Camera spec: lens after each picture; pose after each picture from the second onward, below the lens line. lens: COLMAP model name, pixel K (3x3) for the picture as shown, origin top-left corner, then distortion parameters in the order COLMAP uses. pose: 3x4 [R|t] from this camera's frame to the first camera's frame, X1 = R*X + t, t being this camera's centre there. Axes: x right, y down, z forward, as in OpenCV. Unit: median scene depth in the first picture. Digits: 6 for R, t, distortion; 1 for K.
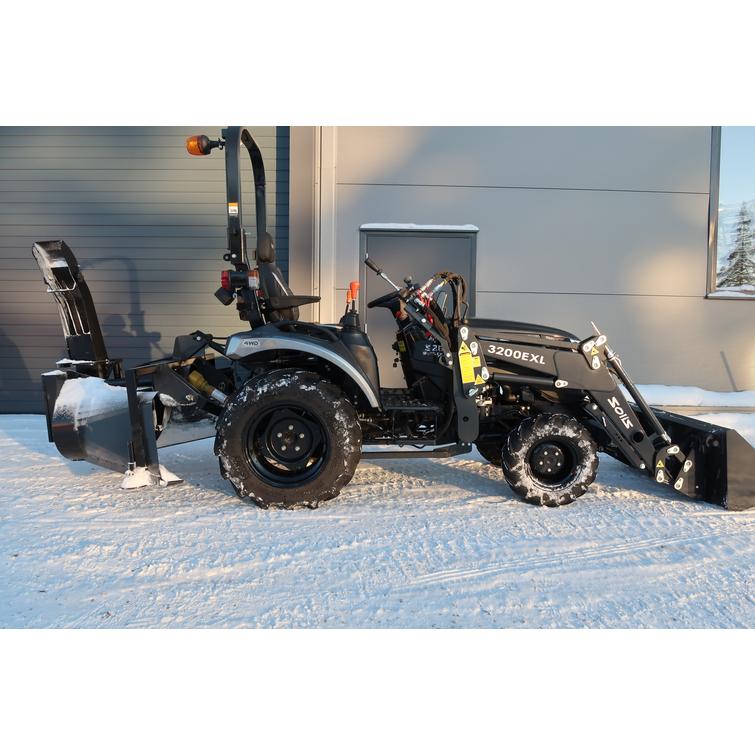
lens RADIAL K [[520.3, 0, 377.5], [0, 520.3, 377.5], [0, 0, 1]] dist [-0.030900, 0.007142]
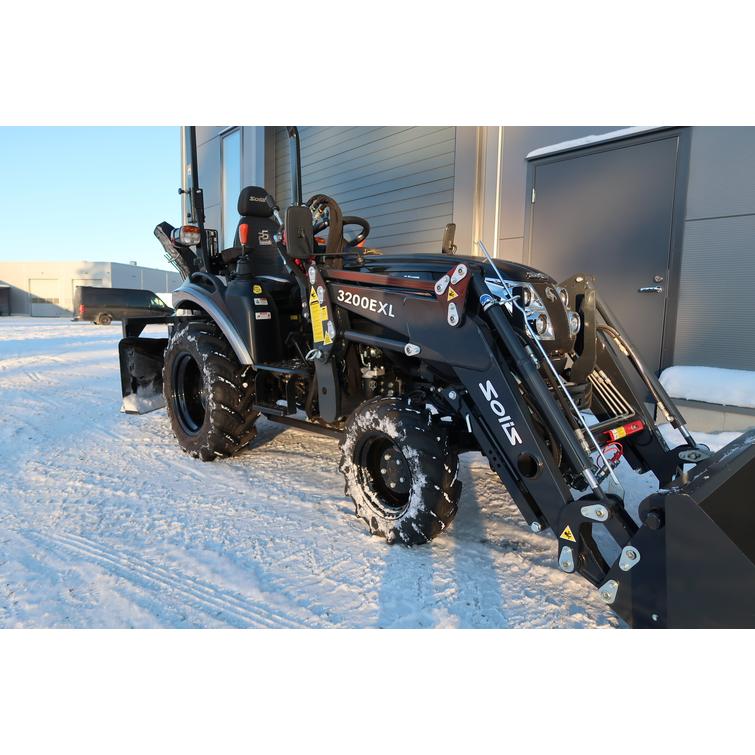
lens RADIAL K [[520.3, 0, 377.5], [0, 520.3, 377.5], [0, 0, 1]] dist [-0.030900, 0.007142]
pose [[0.654475, 0.090171, -0.750687, 0.795356], [-0.057890, 0.995925, 0.069159, 0.004511], [0.753864, -0.001806, 0.657028, 0.575986]]
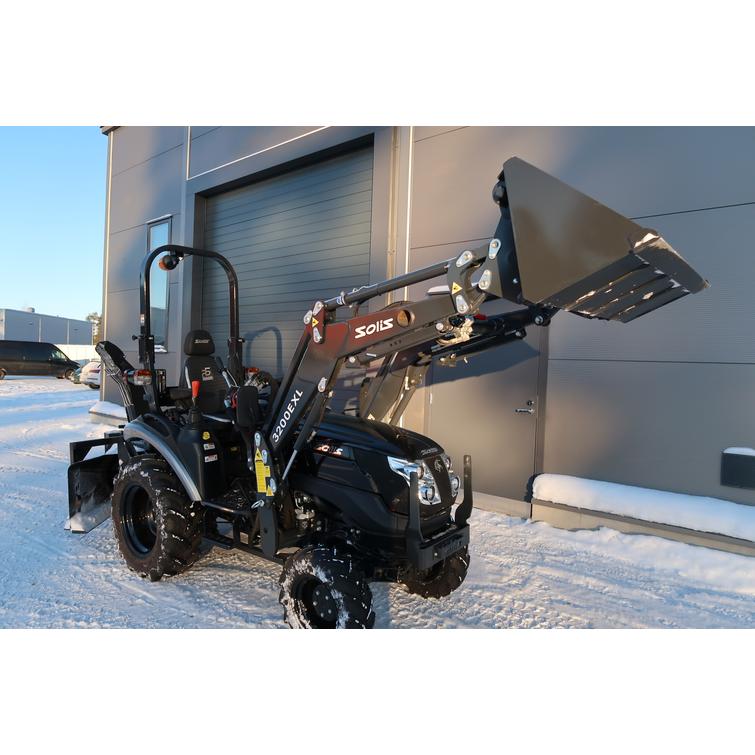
lens RADIAL K [[529.9, 0, 377.5], [0, 529.9, 377.5], [0, 0, 1]] dist [-0.033221, 0.025460]
pose [[0.764568, 0.030117, -0.643839, 0.939546], [-0.062122, 0.997701, -0.027102, -0.182766], [0.641542, 0.060718, 0.764681, 0.397160]]
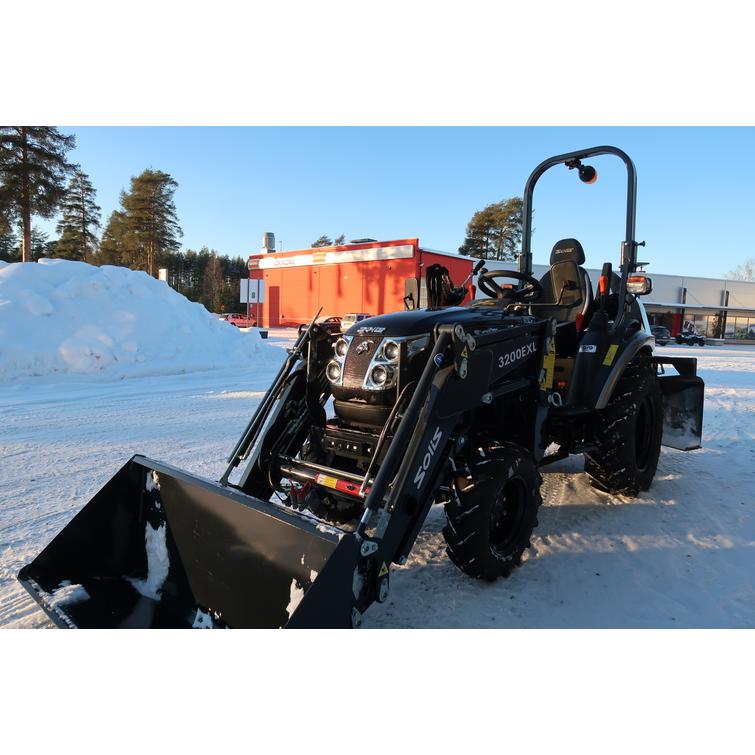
lens RADIAL K [[520.3, 0, 377.5], [0, 520.3, 377.5], [0, 0, 1]] dist [-0.030900, 0.007142]
pose [[-0.674569, 0.055548, -0.736119, 0.958653], [-0.076976, 0.986436, 0.144977, -0.131097], [0.734187, 0.154461, -0.661143, 1.620126]]
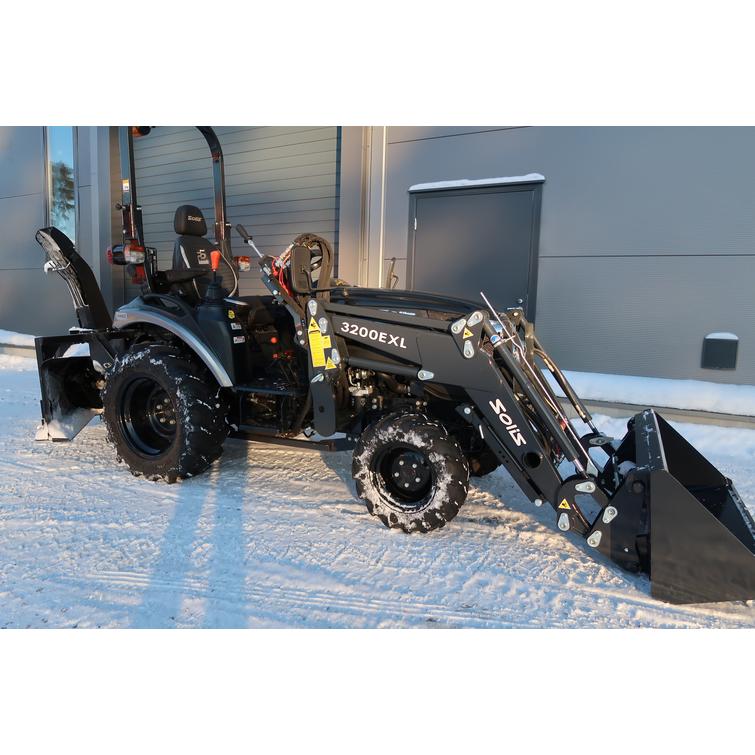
lens RADIAL K [[520.3, 0, 377.5], [0, 520.3, 377.5], [0, 0, 1]] dist [-0.030900, 0.007142]
pose [[0.886462, 0.069010, -0.457628, 0.646229], [-0.046318, 0.997085, 0.060639, -0.027789], [0.460478, -0.032558, 0.887074, 0.298463]]
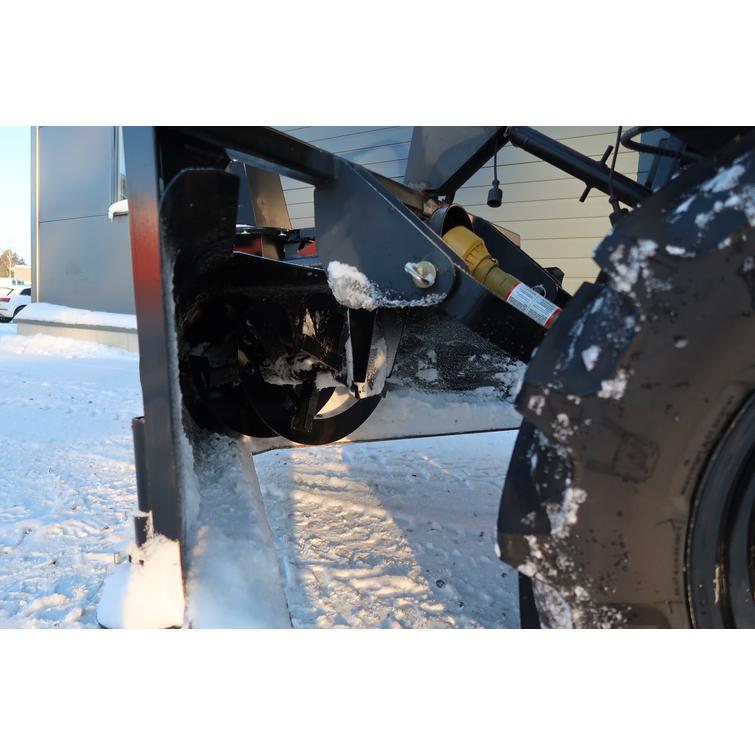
lens RADIAL K [[520.3, 0, 377.5], [0, 520.3, 377.5], [0, 0, 1]] dist [-0.030900, 0.007142]
pose [[0.847618, 0.087347, -0.523368, -0.248450], [-0.073787, 0.996177, 0.046755, 0.079543], [0.525451, -0.001013, 0.850823, 0.784866]]
